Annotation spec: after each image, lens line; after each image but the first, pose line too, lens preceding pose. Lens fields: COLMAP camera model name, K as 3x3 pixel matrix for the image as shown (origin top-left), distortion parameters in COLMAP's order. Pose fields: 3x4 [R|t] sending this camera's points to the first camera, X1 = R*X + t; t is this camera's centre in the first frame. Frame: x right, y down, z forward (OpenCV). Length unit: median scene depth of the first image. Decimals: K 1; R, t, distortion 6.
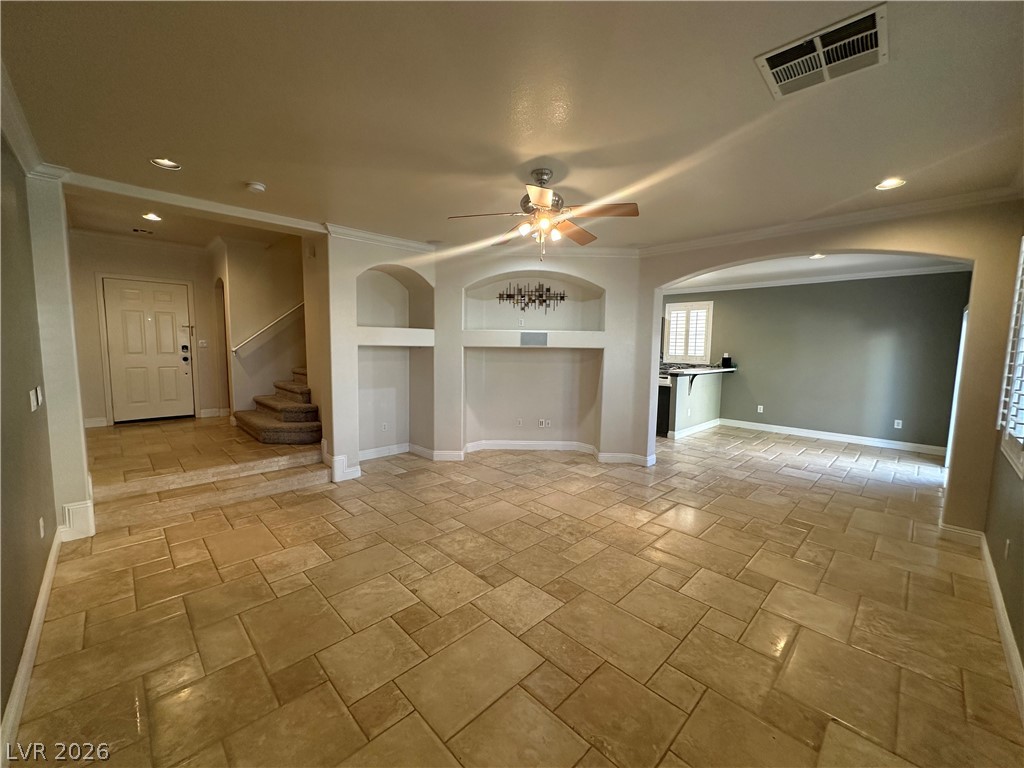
lens RADIAL K [[408.8, 0, 514.6], [0, 408.8, 383.6], [0, 0, 1]] dist [0.002533, 0.000734]
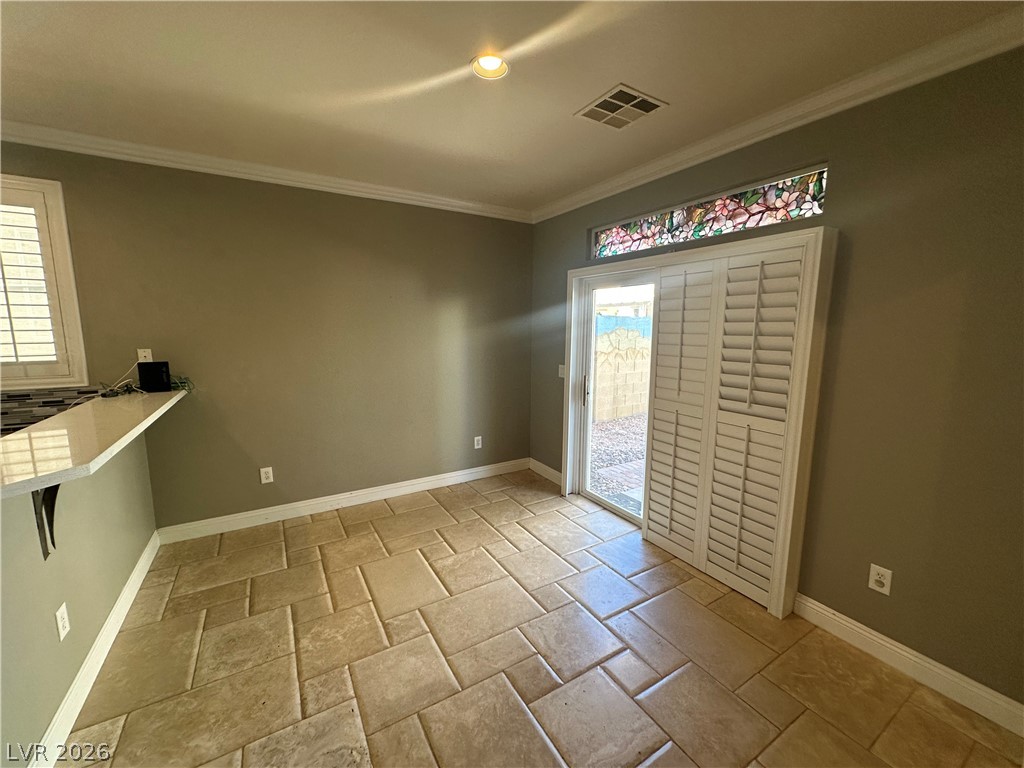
lens RADIAL K [[408.8, 0, 502.0], [0, 408.8, 382.7], [0, 0, 1]] dist [0.002533, 0.000734]
pose [[0.254166, -0.153282, 0.954937, 0.384769], [0.092296, 0.986699, 0.133815, -0.096921], [-0.962747, 0.054126, 0.264933, 0.922779]]
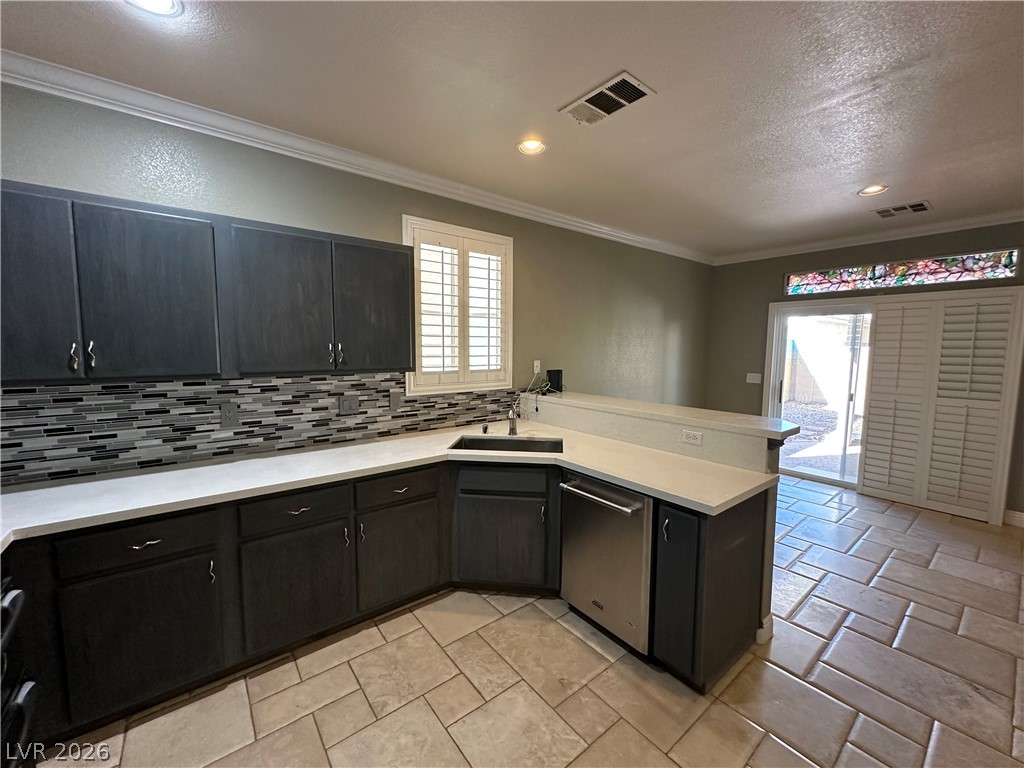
lens RADIAL K [[408.8, 0, 512.3], [0, 408.8, 383.9], [0, 0, 1]] dist [0.002533, 0.000734]
pose [[0.124350, -0.112874, 0.985797, 0.083089], [0.091378, 0.990589, 0.101896, -0.147003], [-0.988022, 0.077409, 0.133494, 1.459445]]
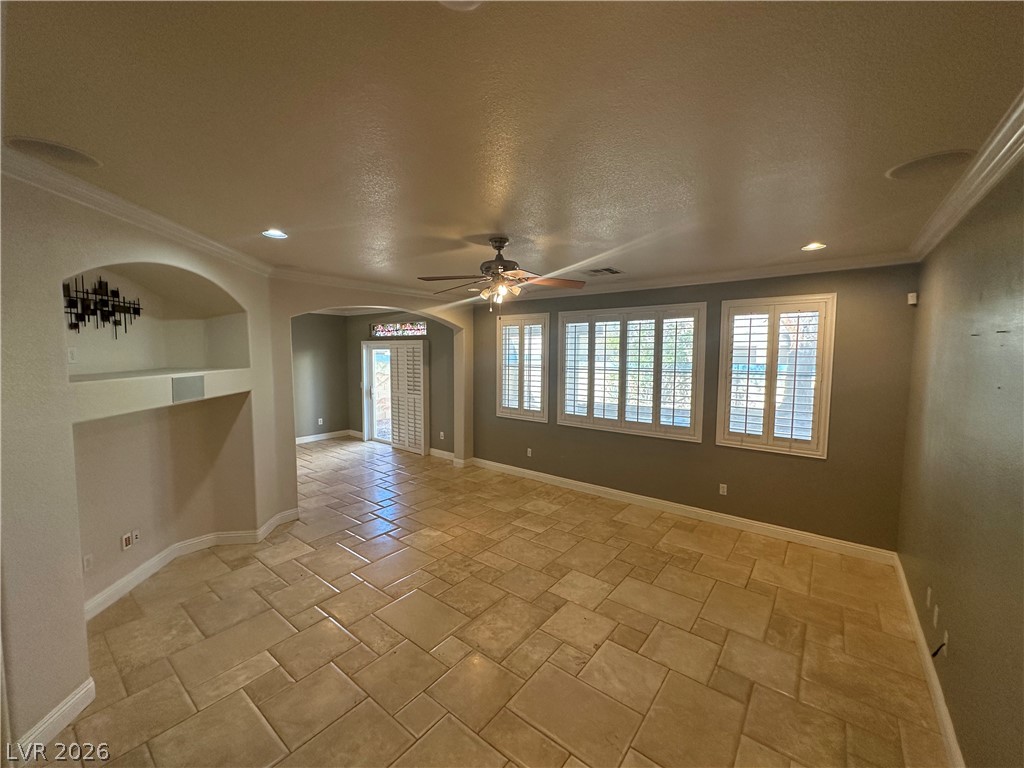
lens RADIAL K [[408.8, 0, 513.5], [0, 408.8, 380.1], [0, 0, 1]] dist [0.002533, 0.000734]
pose [[-0.124850, -0.084813, 0.988544, -0.563982], [0.089701, 0.991295, 0.096378, -0.131274], [-0.988112, 0.100706, -0.116155, 0.602238]]
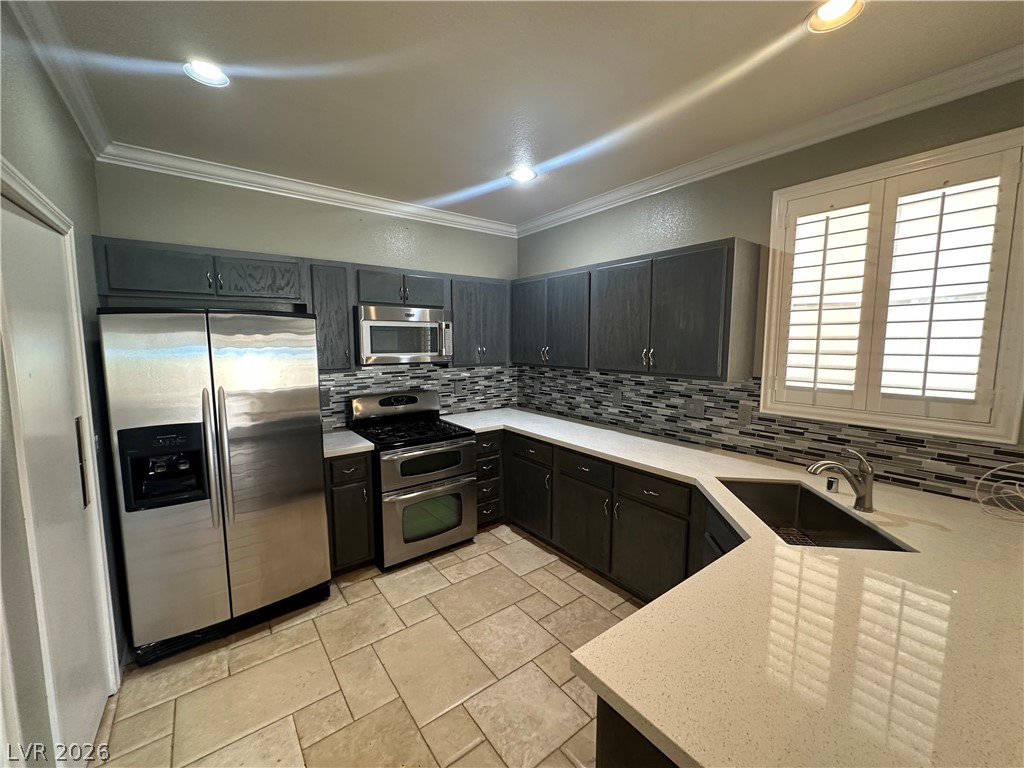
lens RADIAL K [[408.8, 0, 514.3], [0, 408.8, 385.6], [0, 0, 1]] dist [0.002533, 0.000734]
pose [[0.991199, -0.004360, -0.132307, 0.395857], [0.005849, 0.999924, 0.010873, -0.123748], [0.132250, -0.011552, 0.991149, 1.184016]]
